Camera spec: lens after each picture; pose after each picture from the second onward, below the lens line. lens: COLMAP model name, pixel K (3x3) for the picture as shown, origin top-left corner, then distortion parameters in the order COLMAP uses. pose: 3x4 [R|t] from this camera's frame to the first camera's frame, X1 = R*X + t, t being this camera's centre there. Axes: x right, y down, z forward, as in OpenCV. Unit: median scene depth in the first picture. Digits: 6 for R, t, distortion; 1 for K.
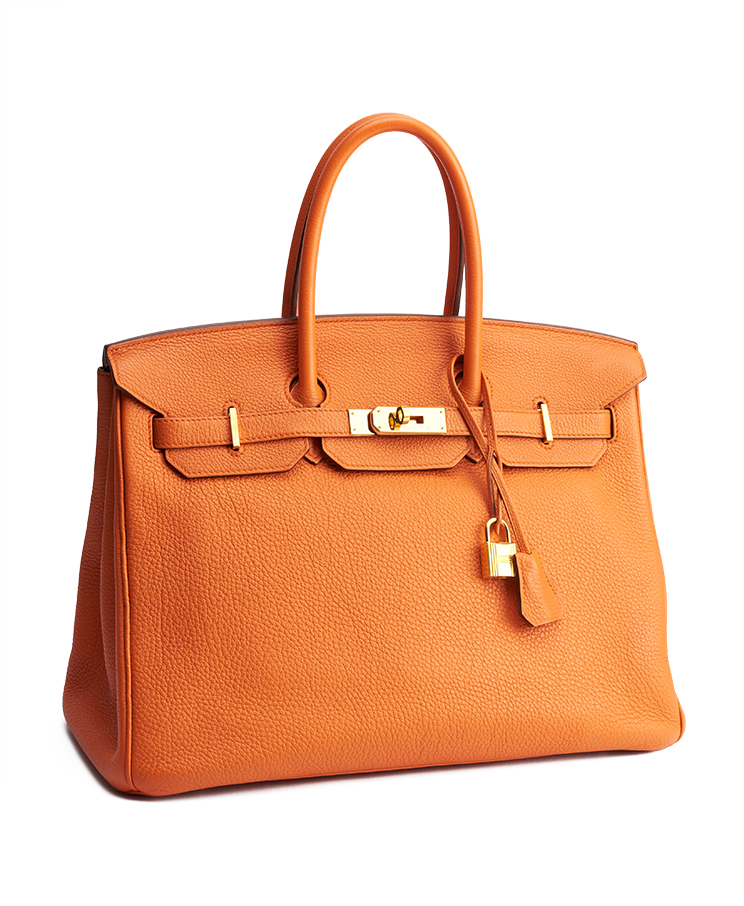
lens RADIAL K [[1946.2, 0, 372.0], [0, 1946.2, 453.0], [0, 0, 1]] dist [0.004816, 0.006779]
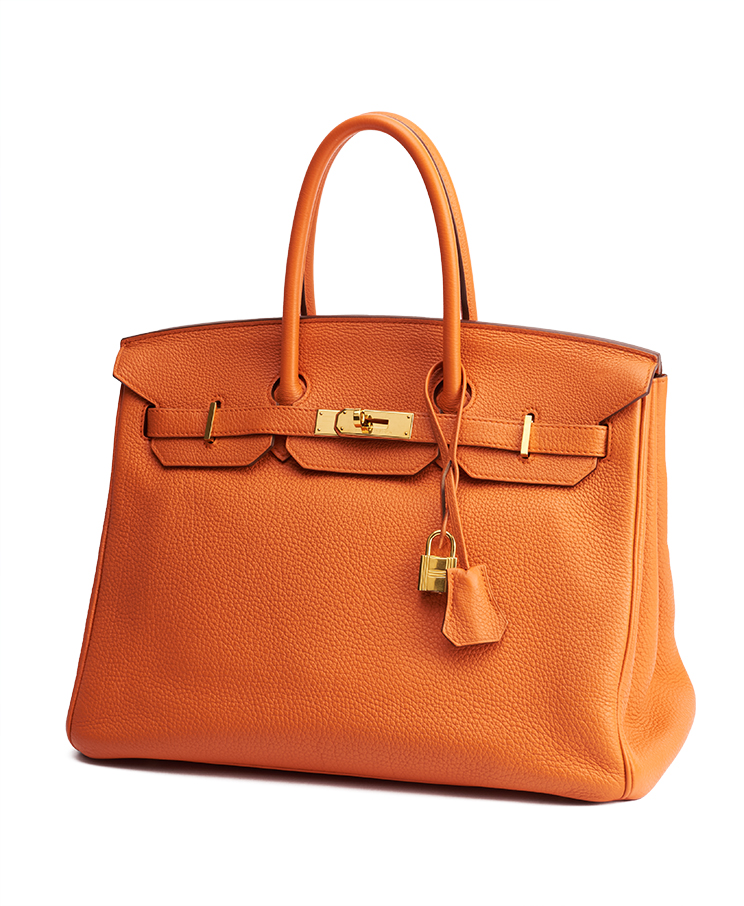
lens RADIAL K [[1946.2, 0, 372.0], [0, 1946.2, 453.0], [0, 0, 1]] dist [0.004816, 0.006779]
pose [[0.806198, 0.059317, -0.588664, 0.604769], [-0.065917, 0.997772, 0.010265, -0.012172], [0.587962, 0.030528, 0.808313, 0.208434]]
